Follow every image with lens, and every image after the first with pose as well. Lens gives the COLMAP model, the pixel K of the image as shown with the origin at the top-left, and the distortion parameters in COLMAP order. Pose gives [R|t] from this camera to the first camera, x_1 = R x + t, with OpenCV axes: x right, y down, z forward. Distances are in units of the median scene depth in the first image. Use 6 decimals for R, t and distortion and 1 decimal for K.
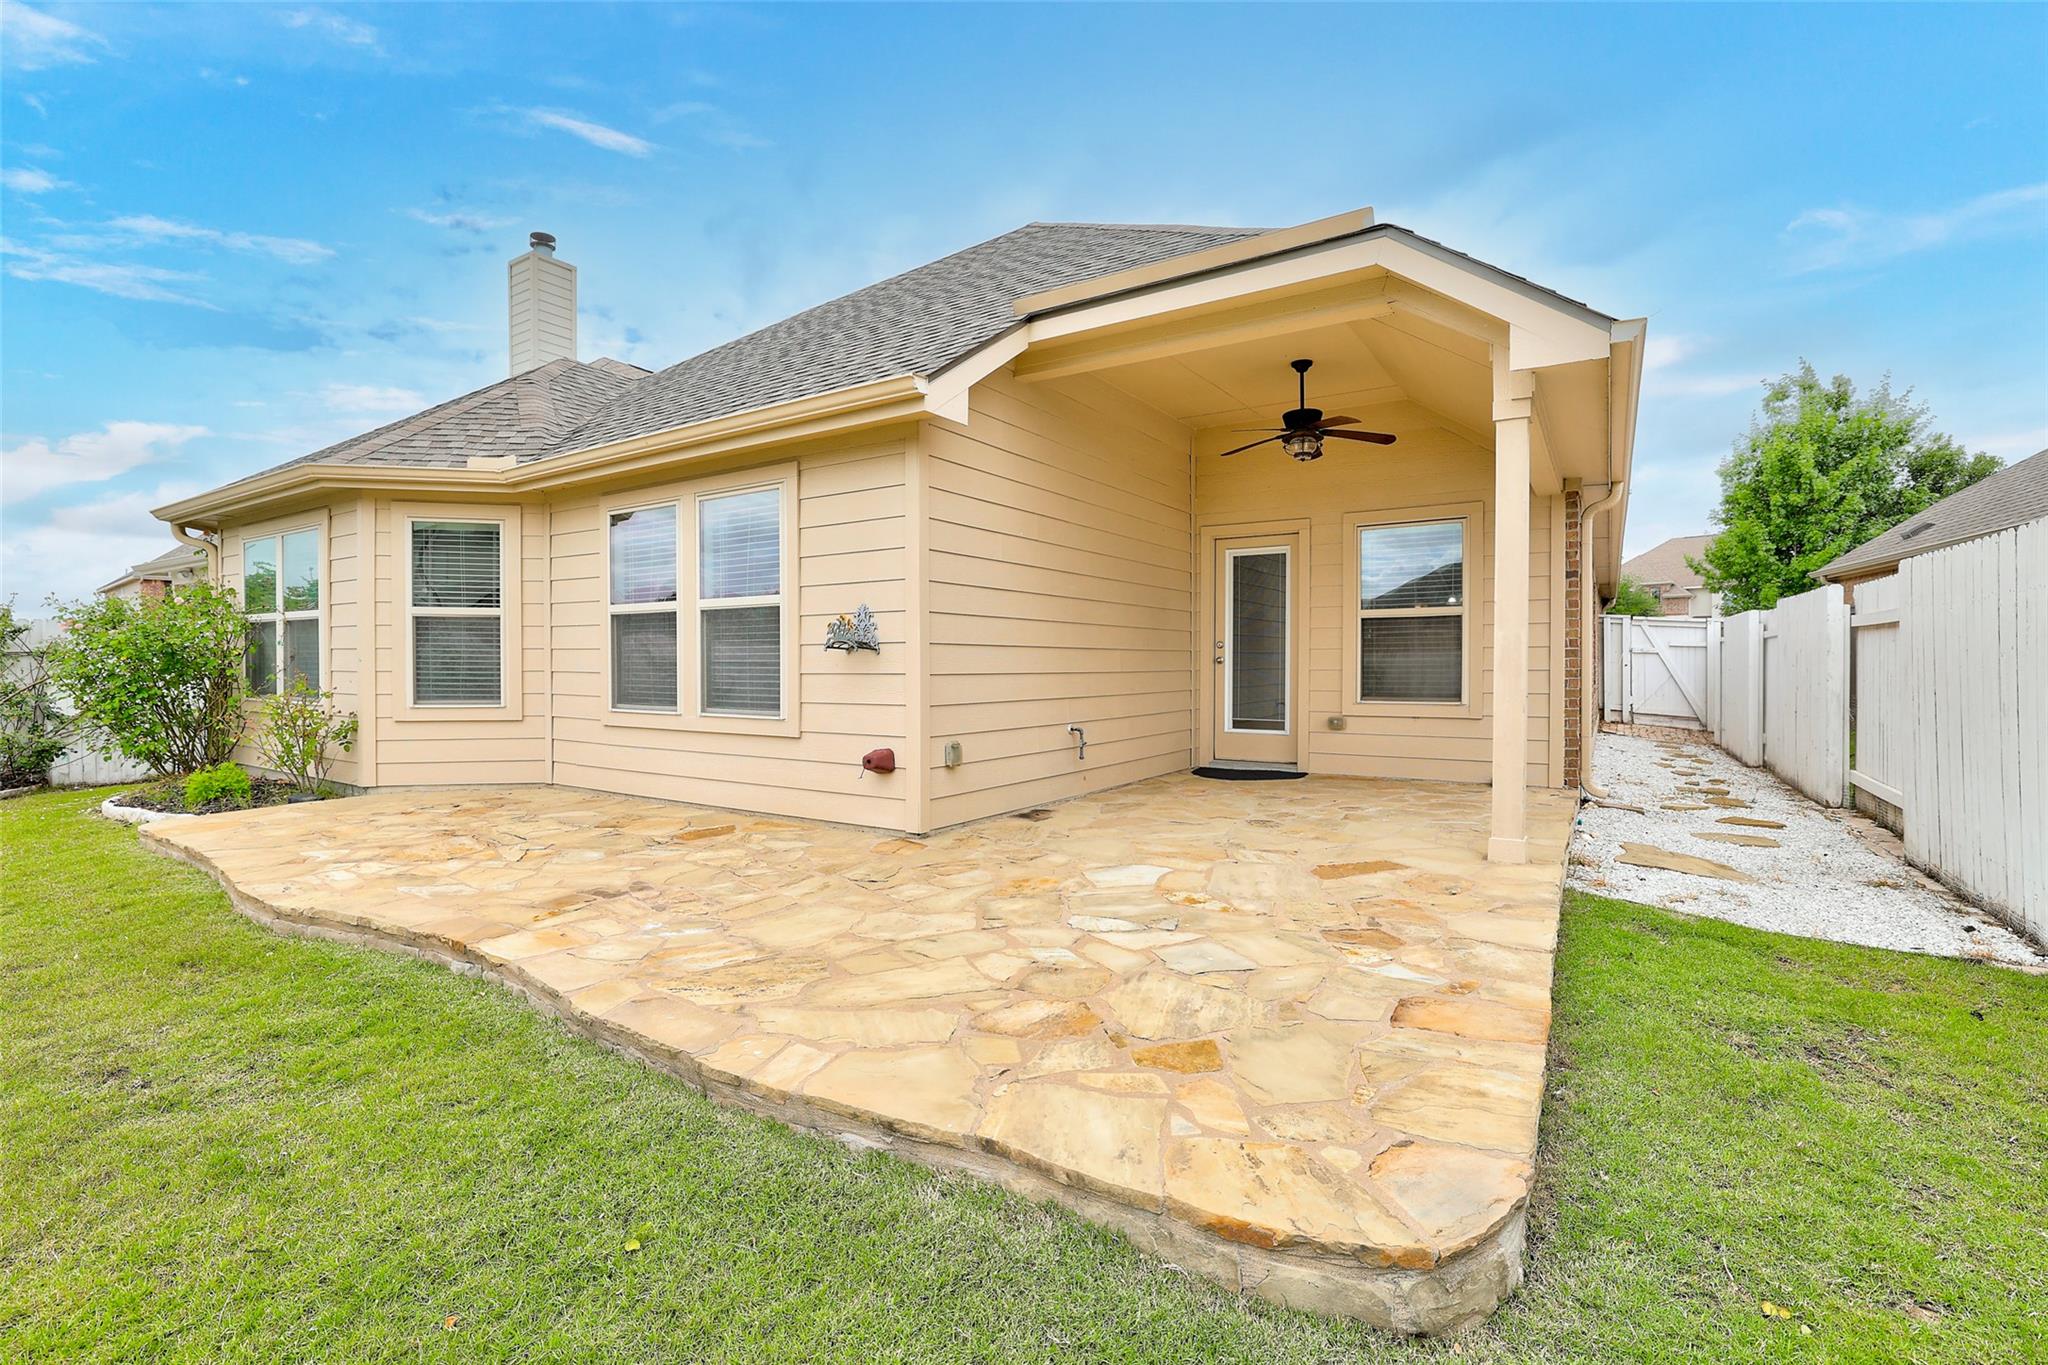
lens RADIAL K [[908.3, 0, 1012.2], [0, 908.3, 674.1], [0, 0, 1]] dist [-0.004548, 0.000462]
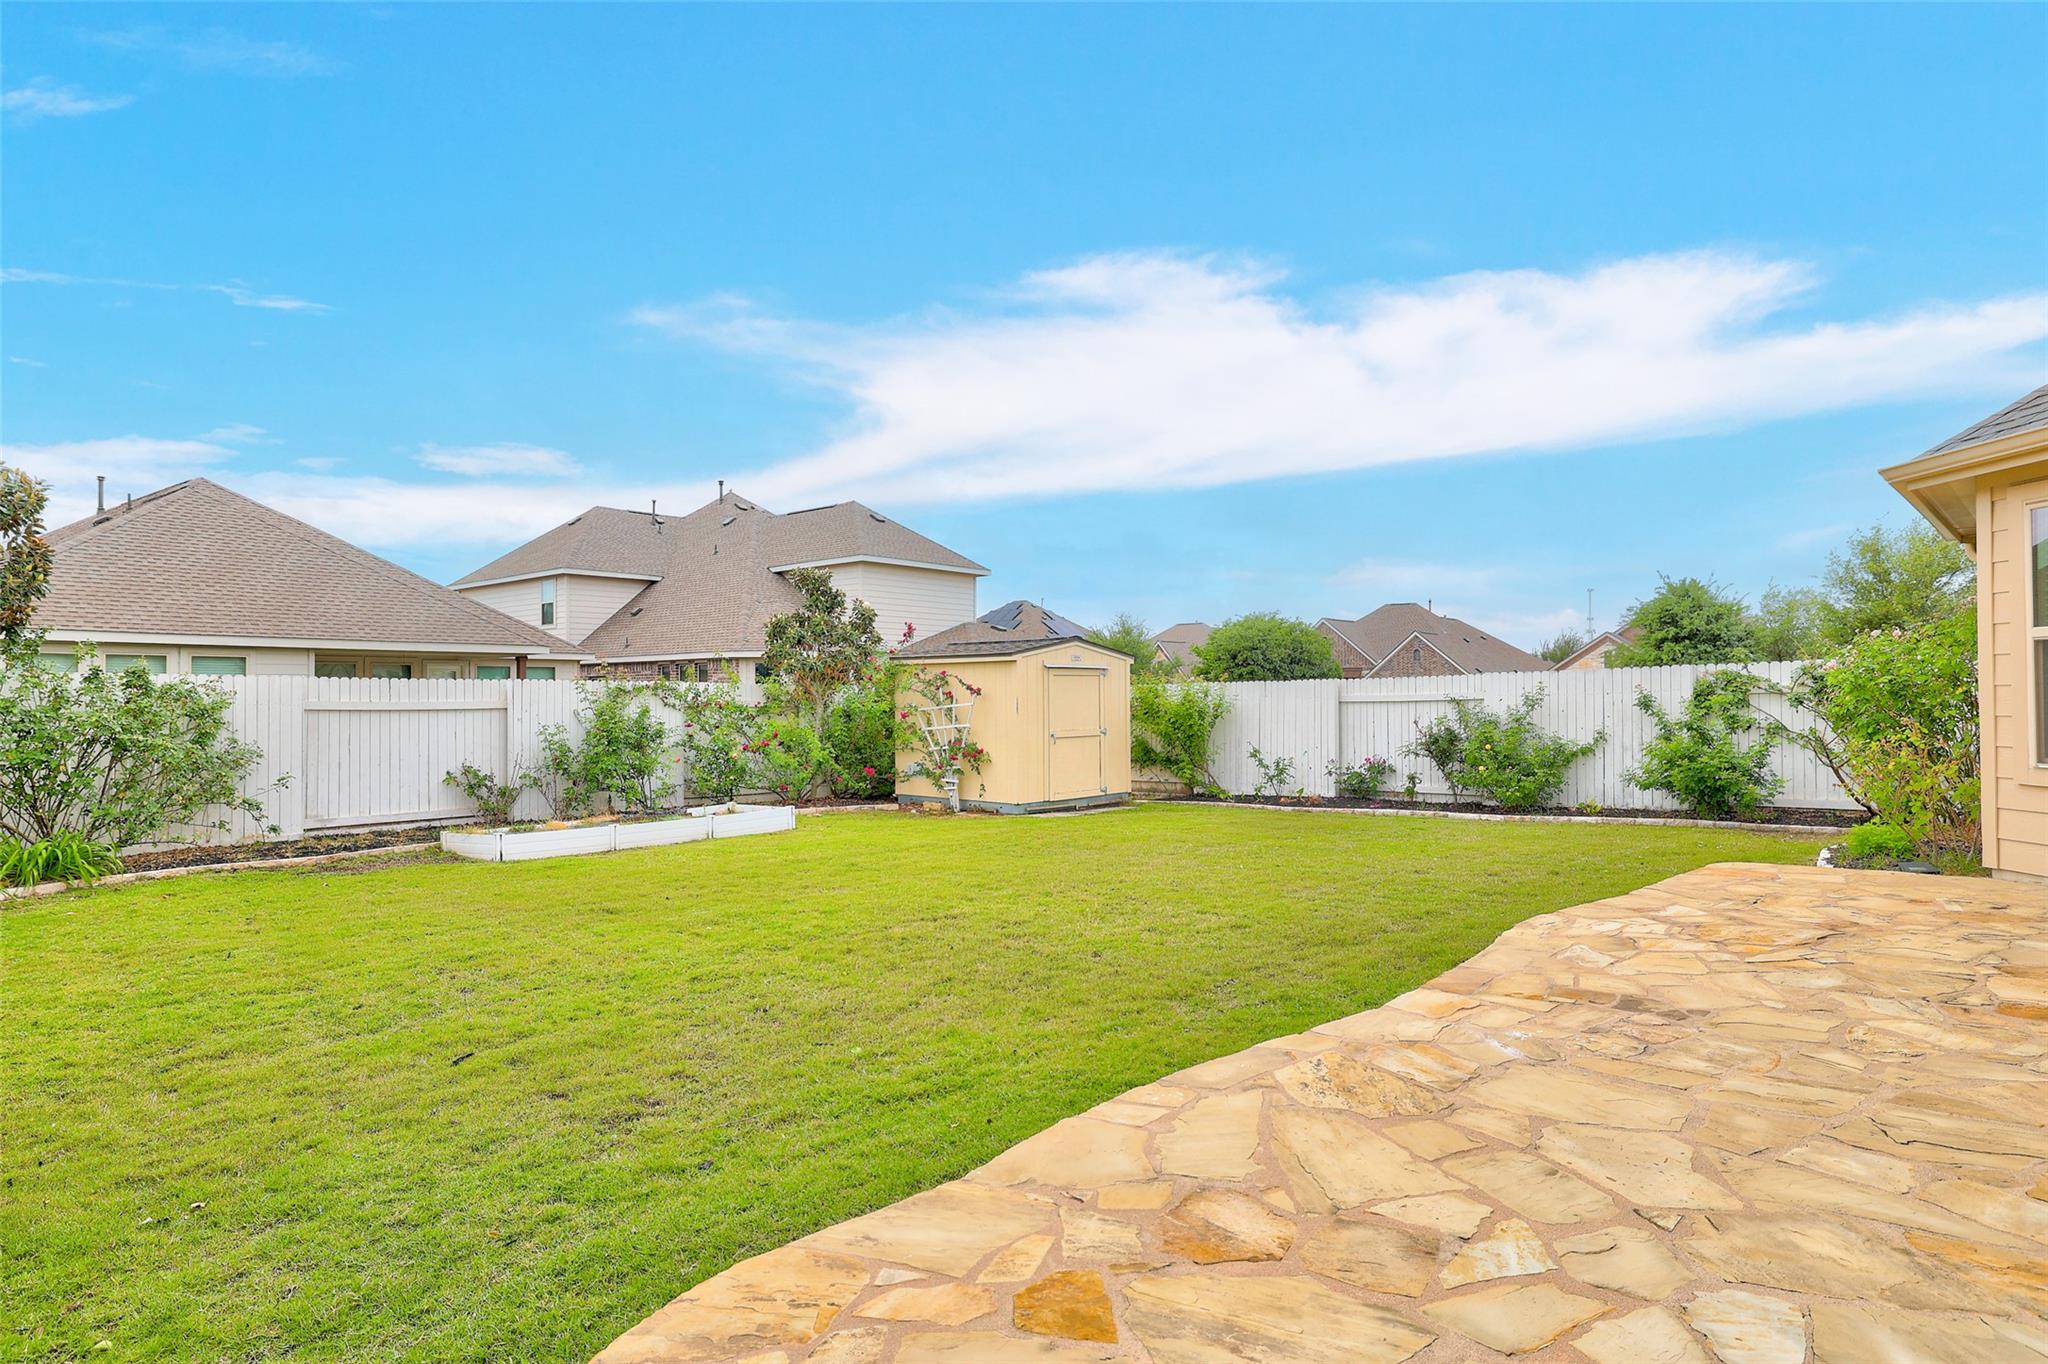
lens RADIAL K [[1129.6, 0, 1028.2], [0, 1129.6, 689.4], [0, 0, 1]] dist [-0.002565, 0.000882]
pose [[-0.188855, -0.007432, -0.981977, 0.393221], [-0.005671, 0.999963, -0.006477, -0.013934], [0.981989, 0.004345, -0.188890, 0.430967]]
